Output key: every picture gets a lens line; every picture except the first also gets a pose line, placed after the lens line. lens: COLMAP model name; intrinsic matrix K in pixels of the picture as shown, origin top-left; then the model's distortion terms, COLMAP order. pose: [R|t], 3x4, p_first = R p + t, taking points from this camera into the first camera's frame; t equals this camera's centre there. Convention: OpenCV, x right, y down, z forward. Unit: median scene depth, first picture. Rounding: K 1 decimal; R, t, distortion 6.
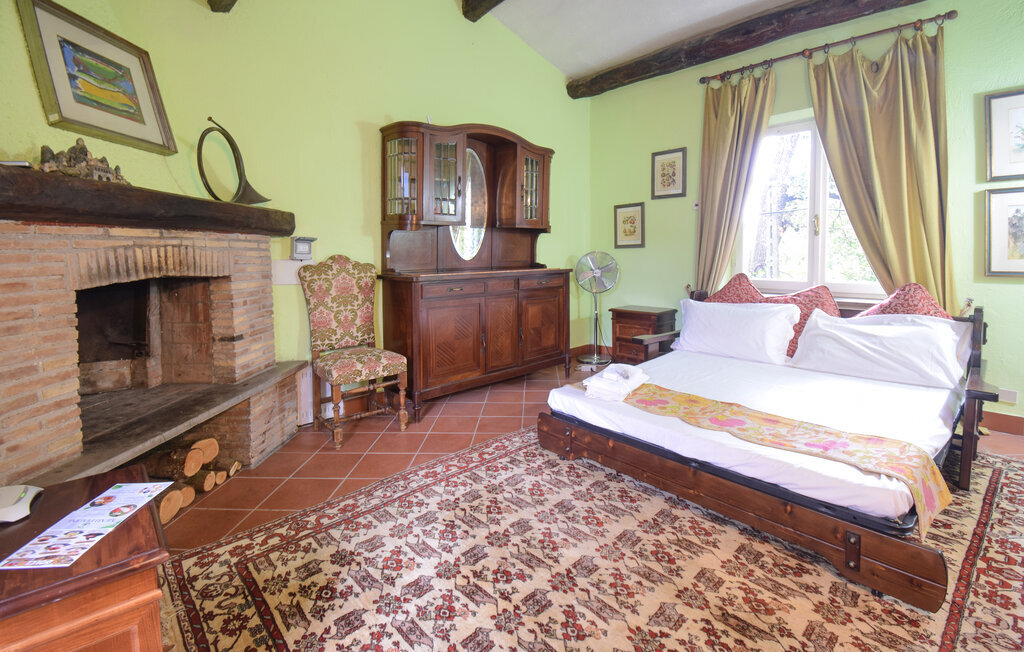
lens RADIAL K [[475.2, 0, 511.2], [0, 475.2, 260.6], [0, 0, 1]] dist [-0.002191, -0.001048]
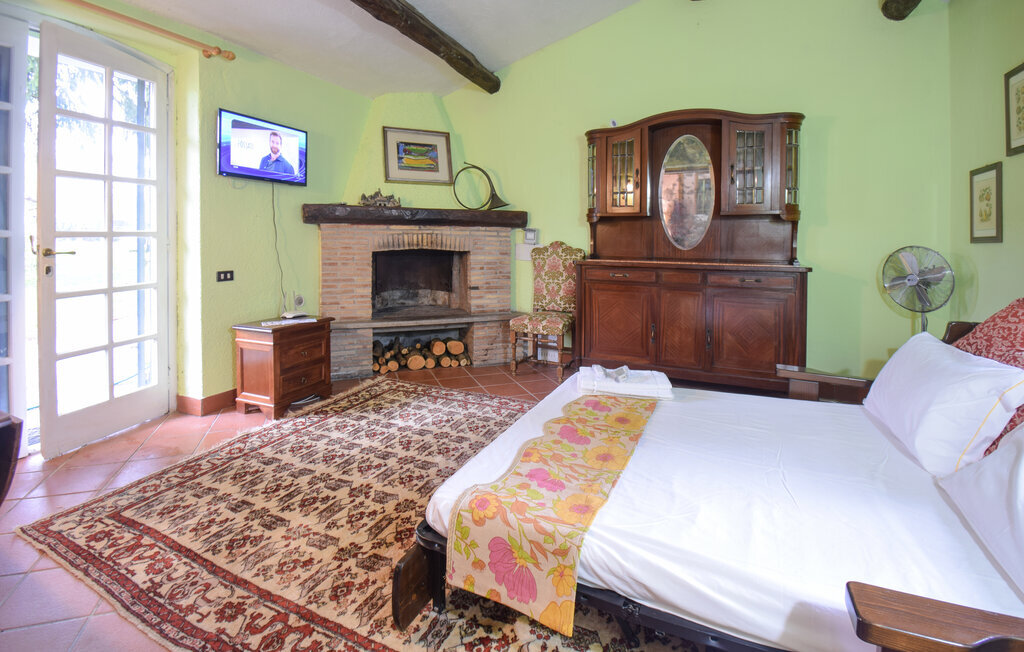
lens RADIAL K [[474.0, 0, 511.0], [0, 474.0, 246.5], [0, 0, 1]] dist [-0.013468, -0.000744]
pose [[0.388146, 0.030819, -0.921082, 0.959602], [-0.035373, 0.999202, 0.018527, -0.020425], [0.920919, 0.025391, 0.388927, 0.428021]]
